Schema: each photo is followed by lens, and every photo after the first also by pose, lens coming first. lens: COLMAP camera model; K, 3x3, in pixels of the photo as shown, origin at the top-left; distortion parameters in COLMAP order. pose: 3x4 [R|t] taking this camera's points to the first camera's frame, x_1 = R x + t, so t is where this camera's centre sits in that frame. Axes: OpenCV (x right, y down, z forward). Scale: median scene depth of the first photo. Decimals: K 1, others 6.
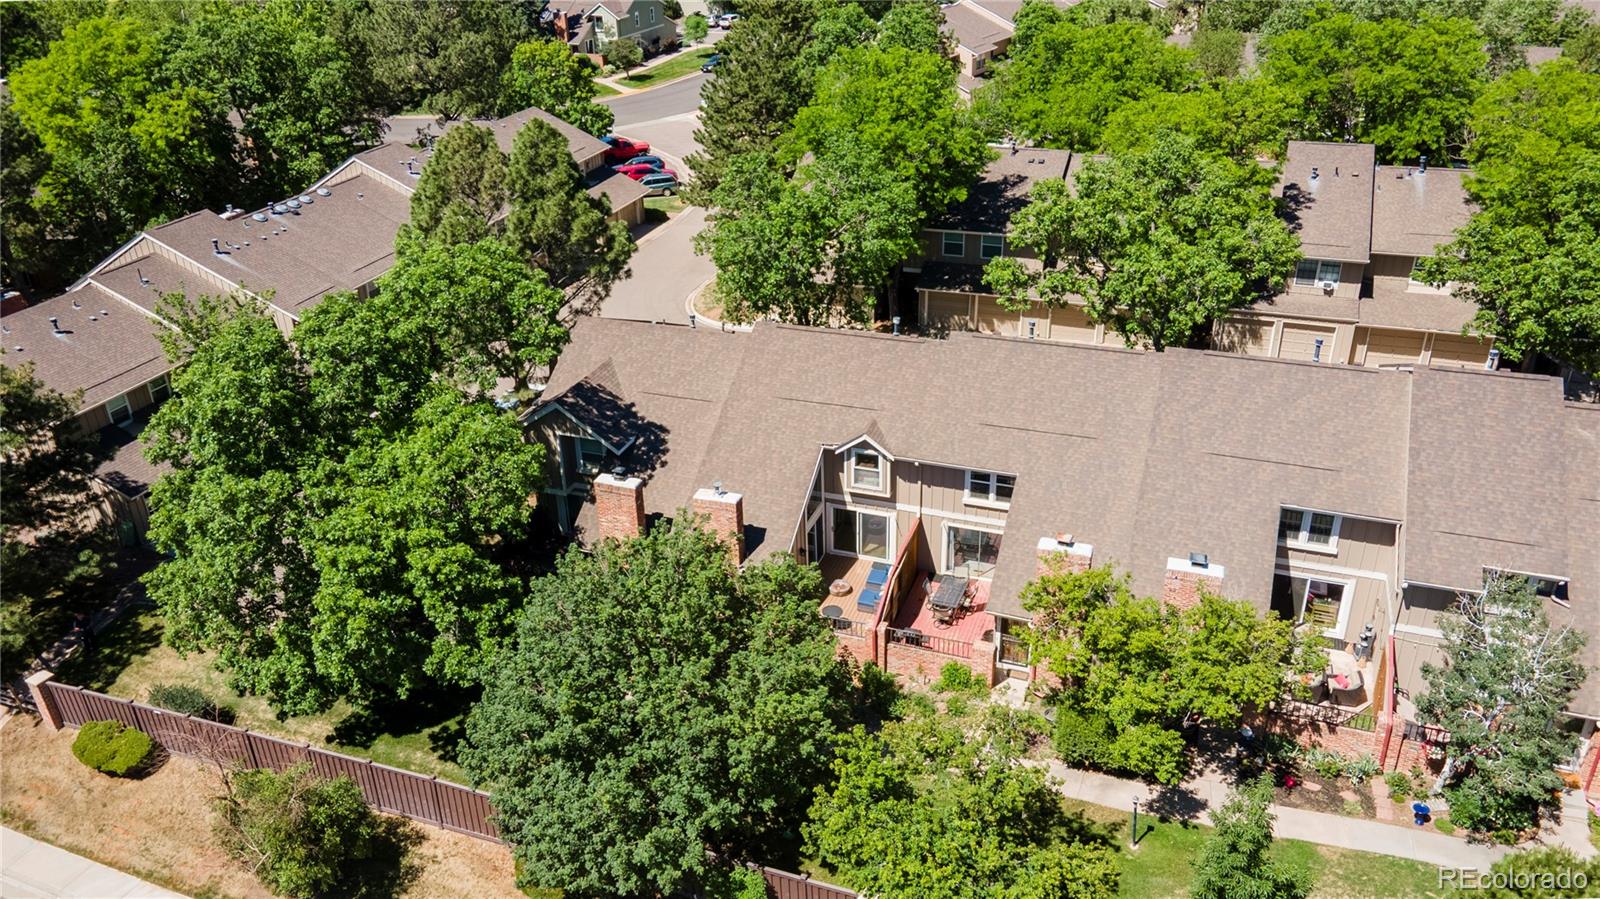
lens RADIAL K [[1160.3, 0, 794.7], [0, 1160.3, 450.4], [0, 0, 1]] dist [0.029778, 0.033997]
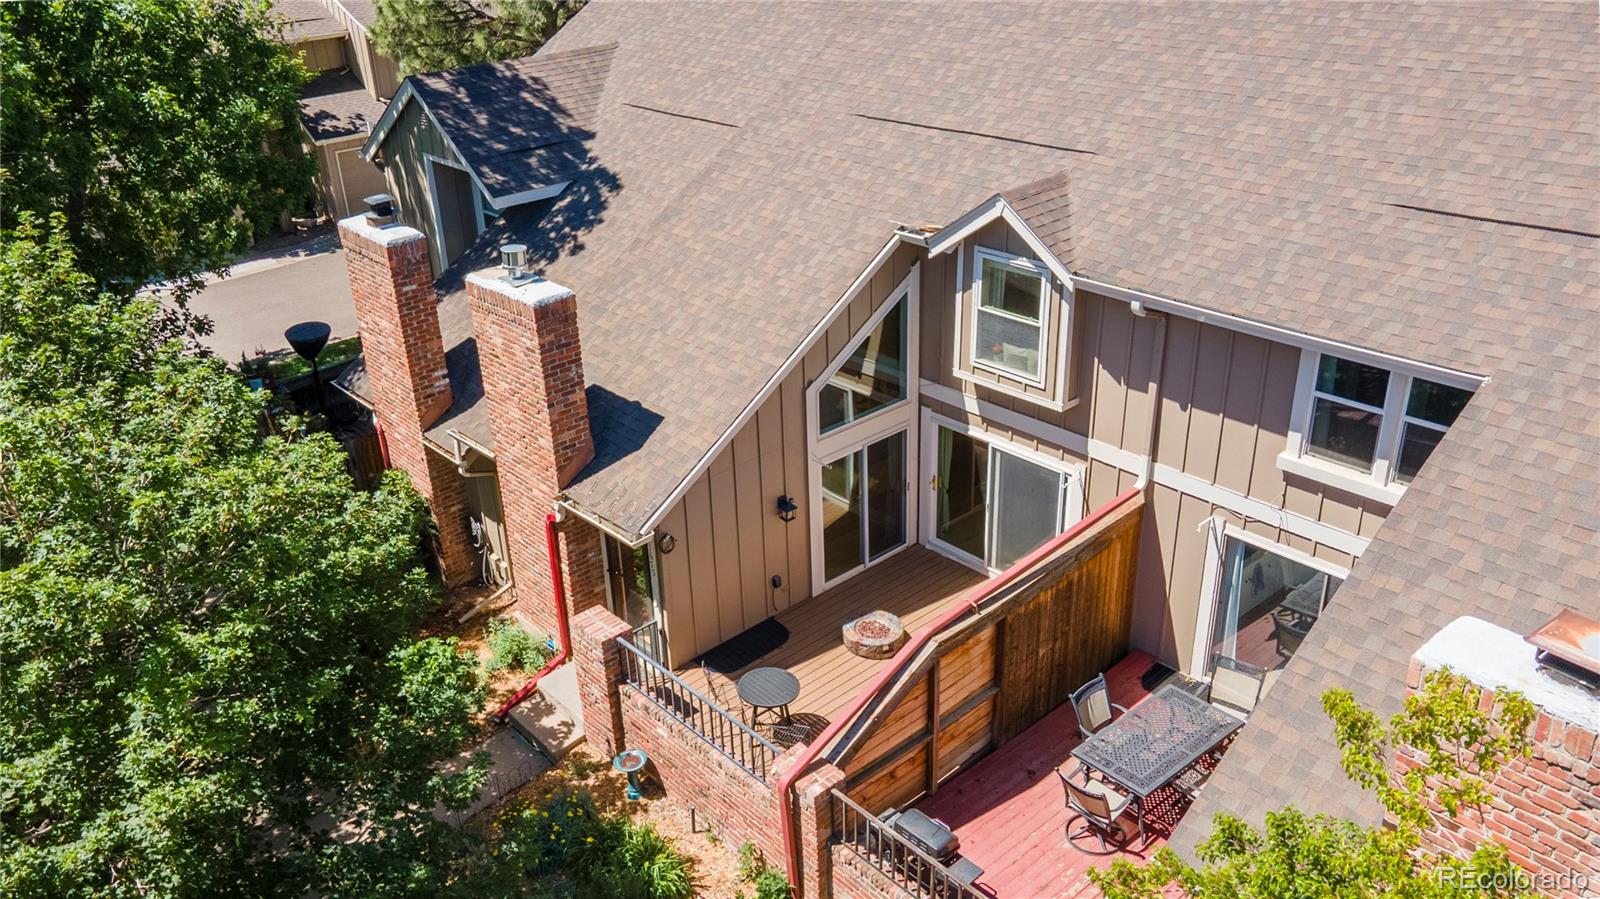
lens RADIAL K [[1160.3, 0, 806.8], [0, 1160.3, 448.3], [0, 0, 1]] dist [0.029778, 0.033997]
pose [[0.862535, 0.185518, -0.470761, 0.179101], [-0.191846, 0.980800, 0.035011, 0.053138], [0.468218, 0.060115, 0.881566, 0.668520]]
